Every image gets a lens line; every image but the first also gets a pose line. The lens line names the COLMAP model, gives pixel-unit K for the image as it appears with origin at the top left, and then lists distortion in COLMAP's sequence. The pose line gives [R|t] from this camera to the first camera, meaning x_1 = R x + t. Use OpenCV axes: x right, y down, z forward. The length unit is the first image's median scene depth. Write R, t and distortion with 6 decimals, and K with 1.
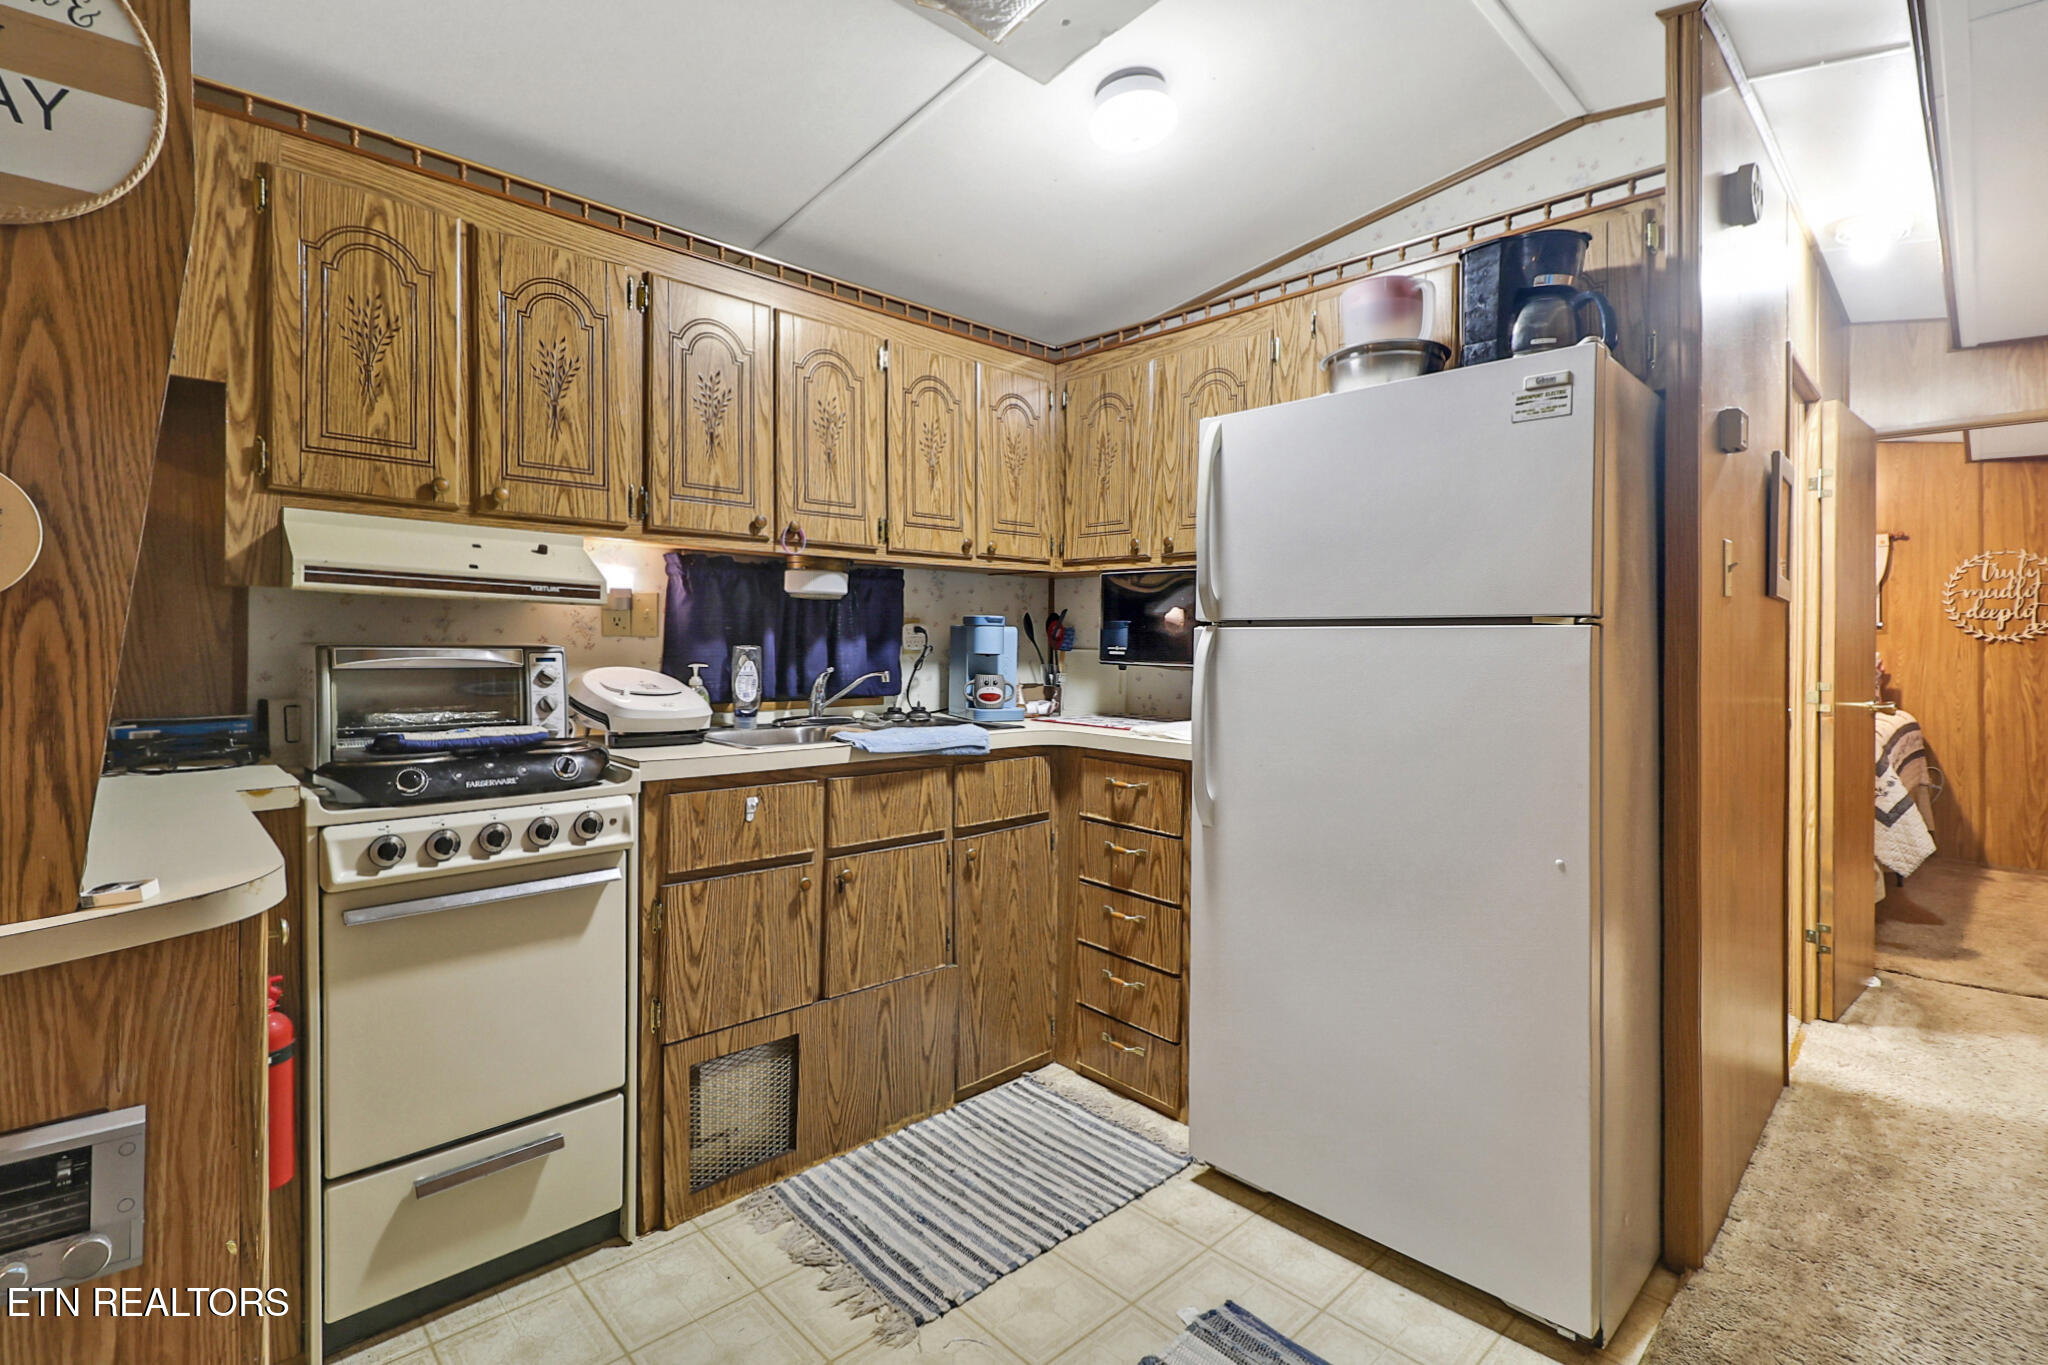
lens RADIAL K [[950.6, 0, 1014.9], [0, 950.6, 643.3], [0, 0, 1]] dist [0.003324, -0.006134]
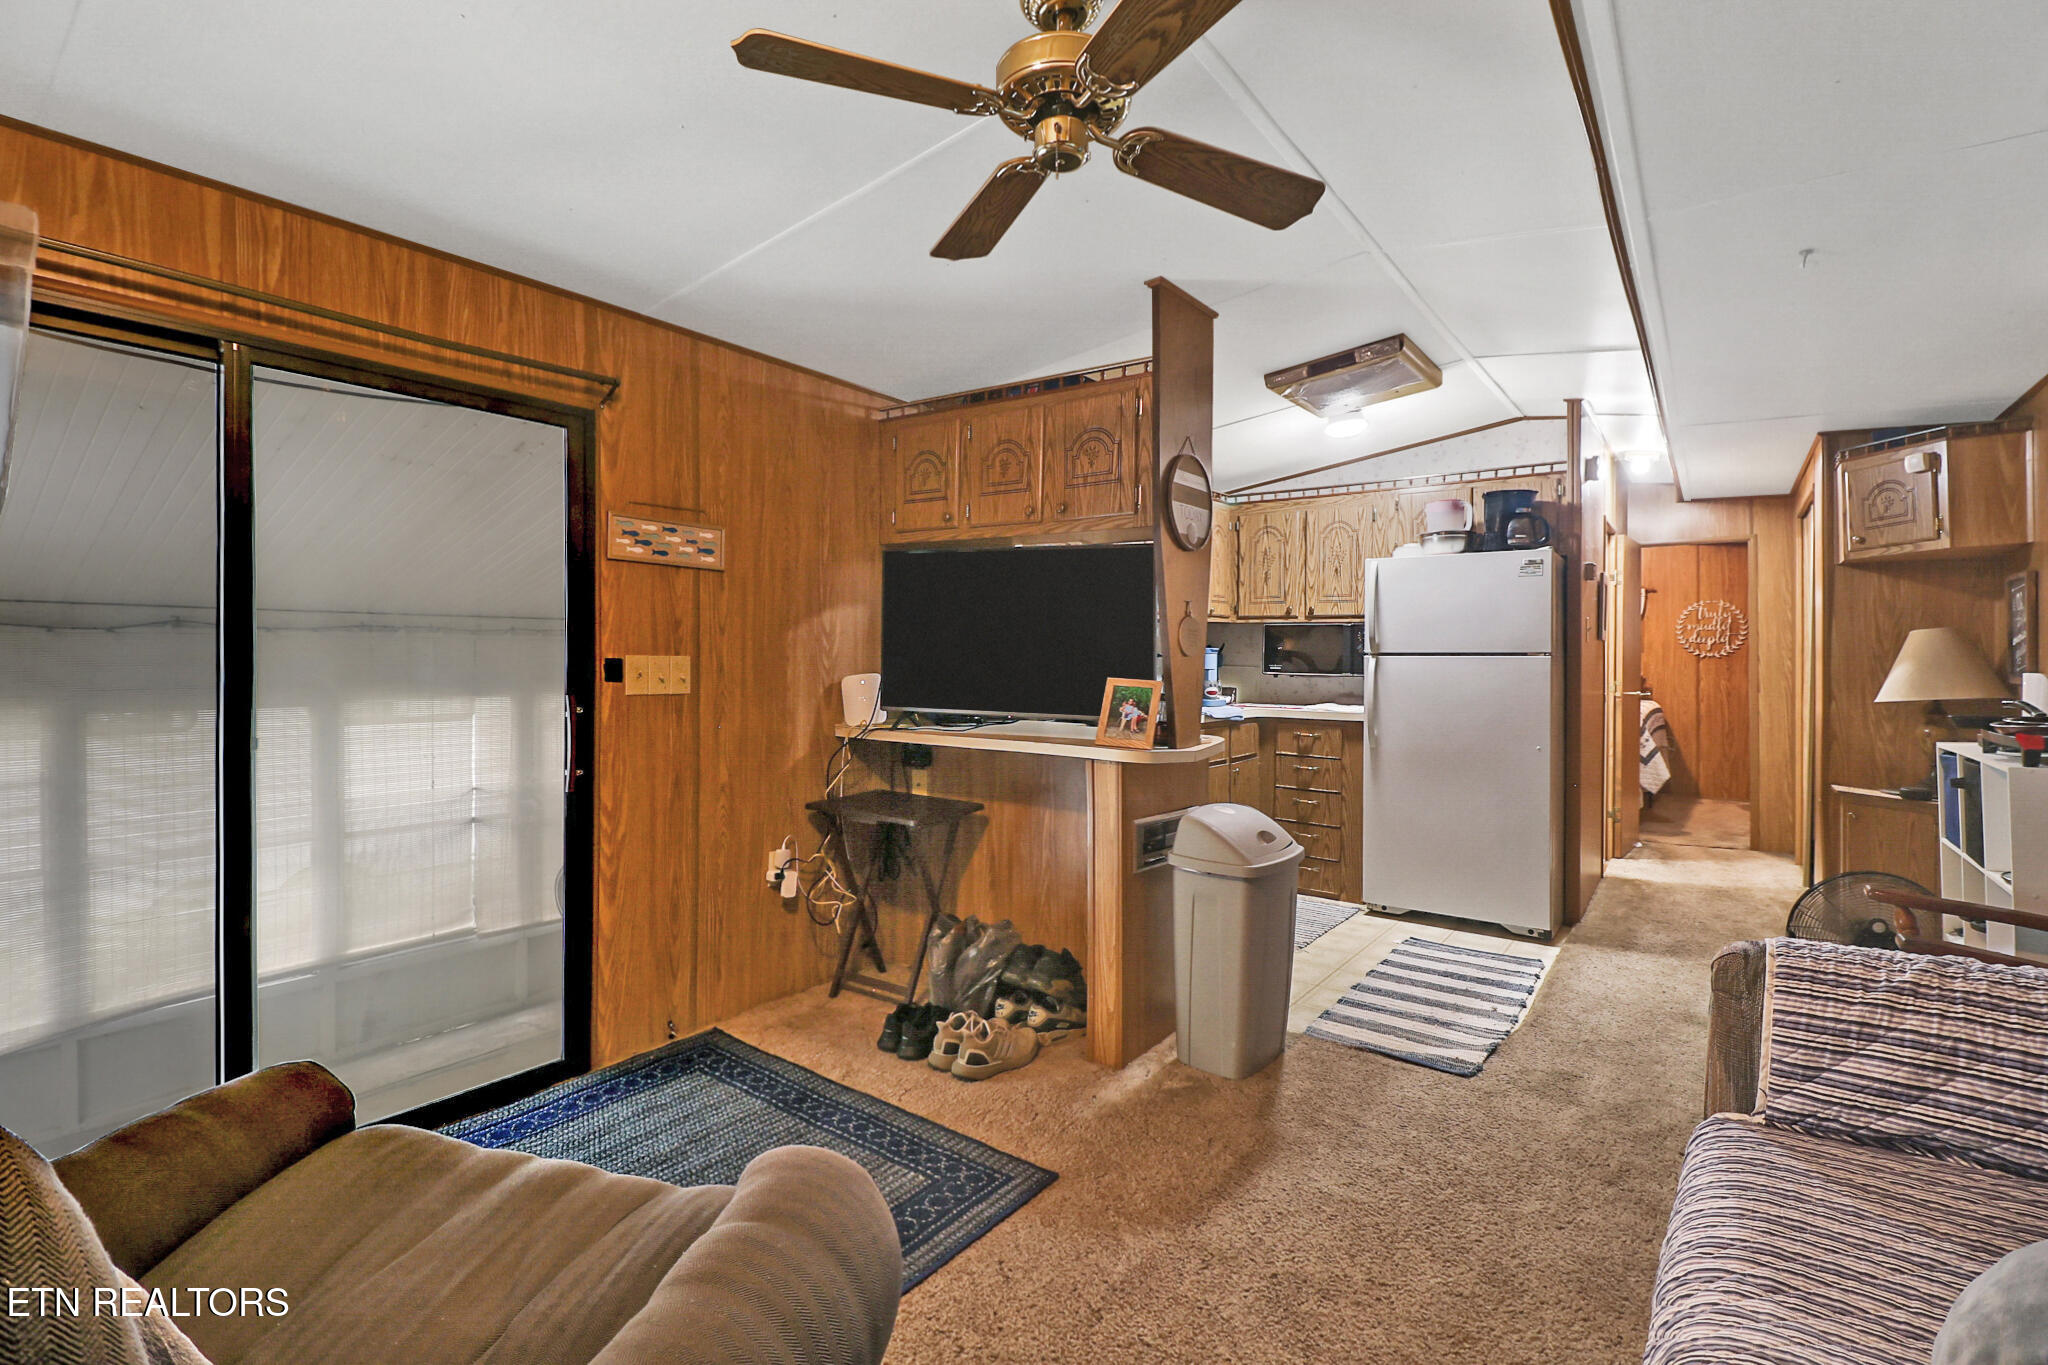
lens RADIAL K [[950.6, 0, 1010.2], [0, 950.6, 664.6], [0, 0, 1]] dist [0.003324, -0.006134]
pose [[0.987665, -0.003626, 0.156542, -0.884362], [0.001649, 0.999917, 0.012755, -0.027137], [-0.156575, -0.012339, 0.987589, -0.944441]]
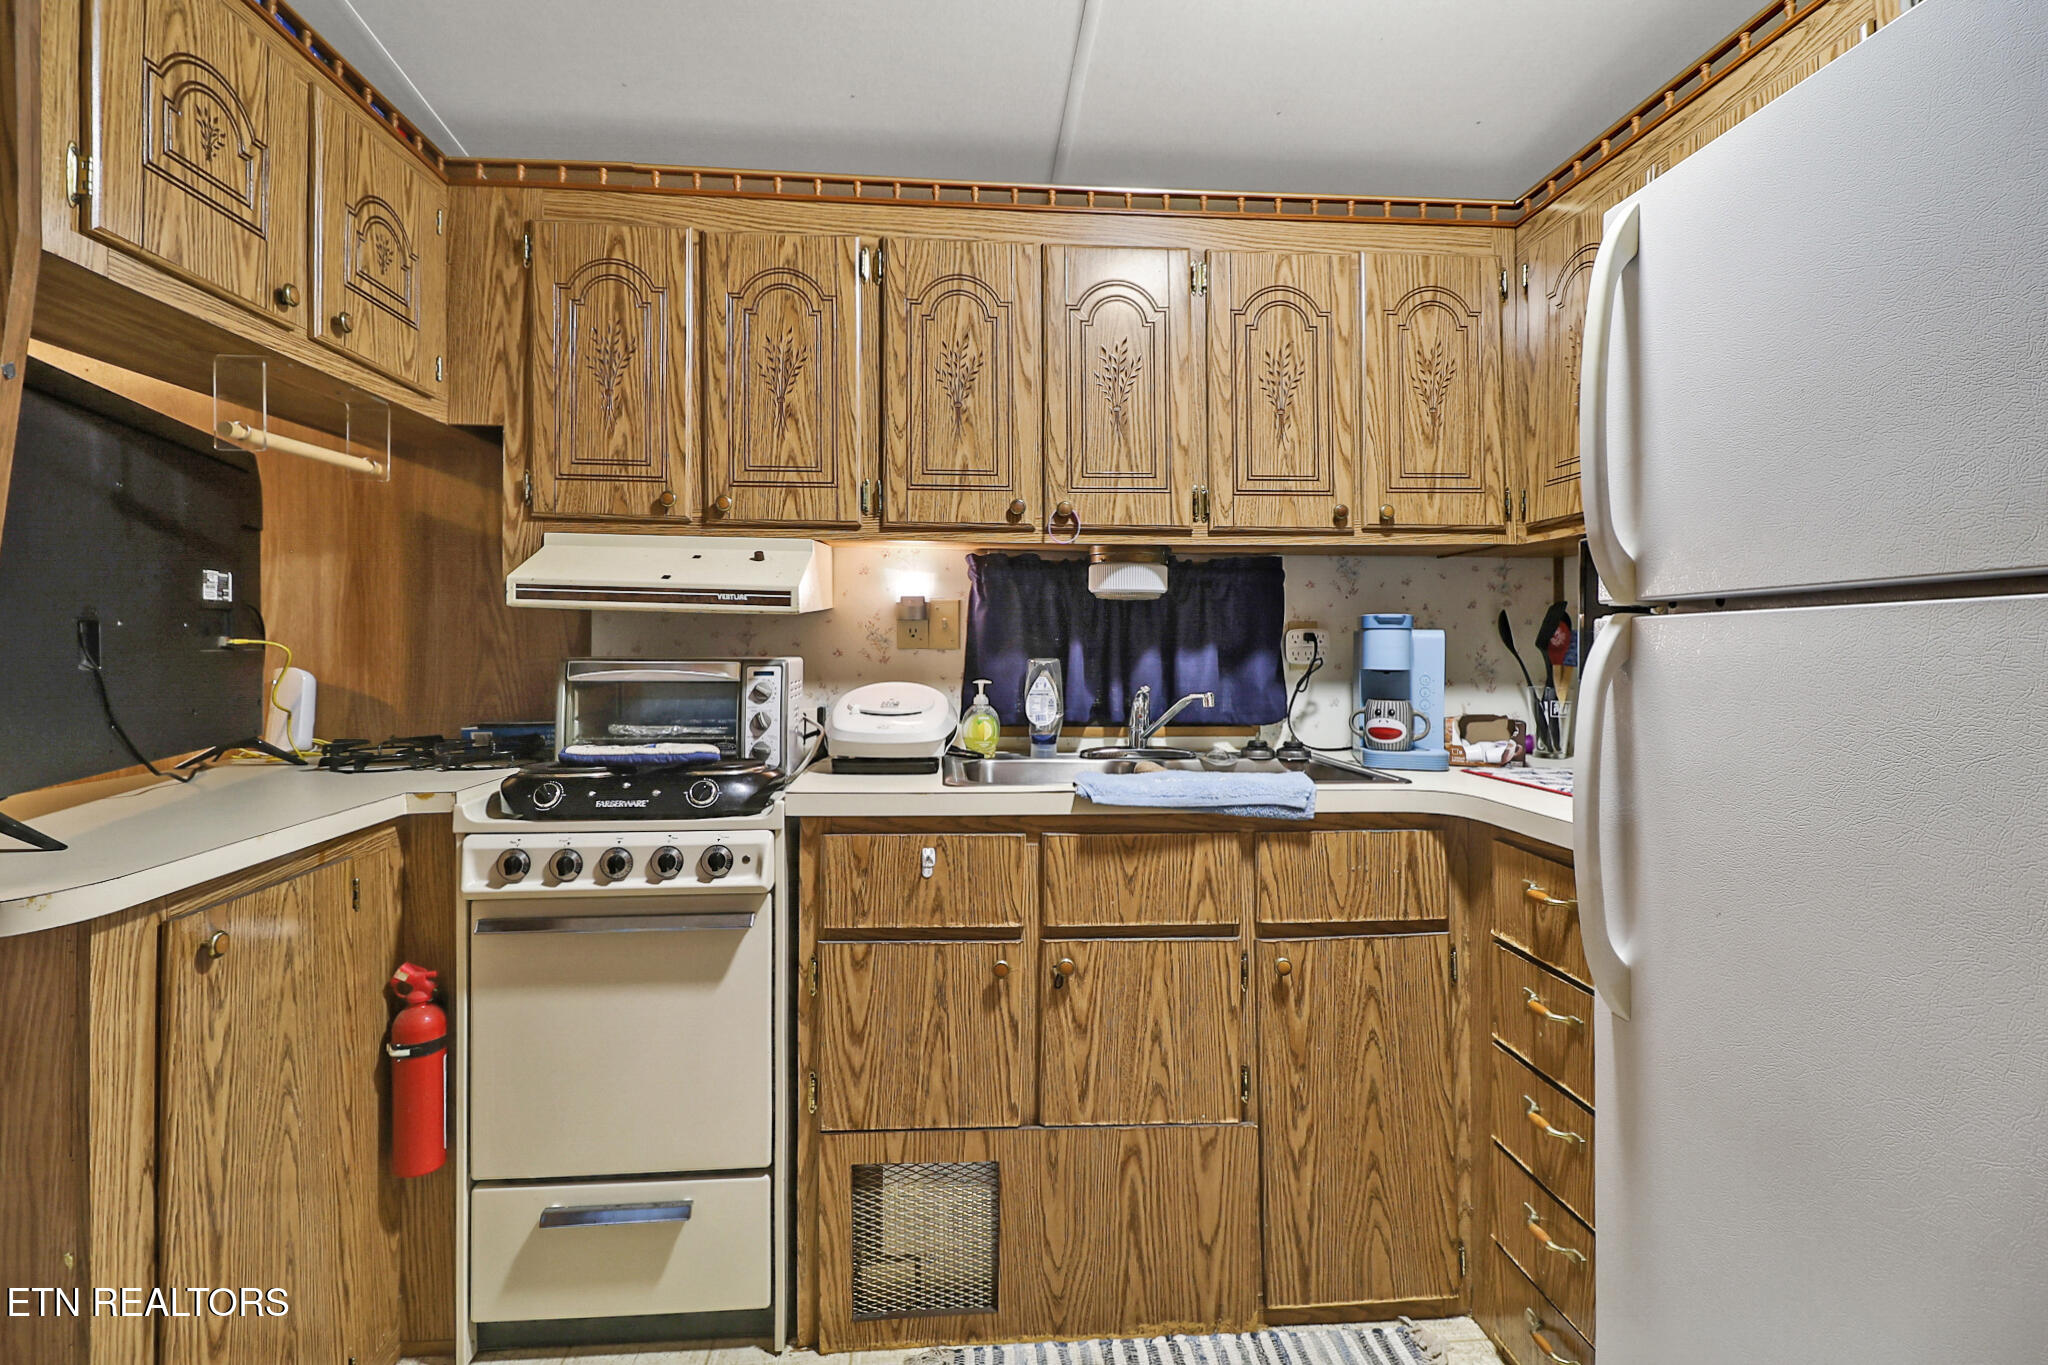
lens RADIAL K [[950.6, 0, 1020.6], [0, 950.6, 650.5], [0, 0, 1]] dist [0.003324, -0.006134]
pose [[0.774455, -0.010458, -0.632542, 0.260190], [0.003219, 0.999916, -0.012591, 0.005964], [0.632621, 0.007715, 0.774423, 0.386132]]
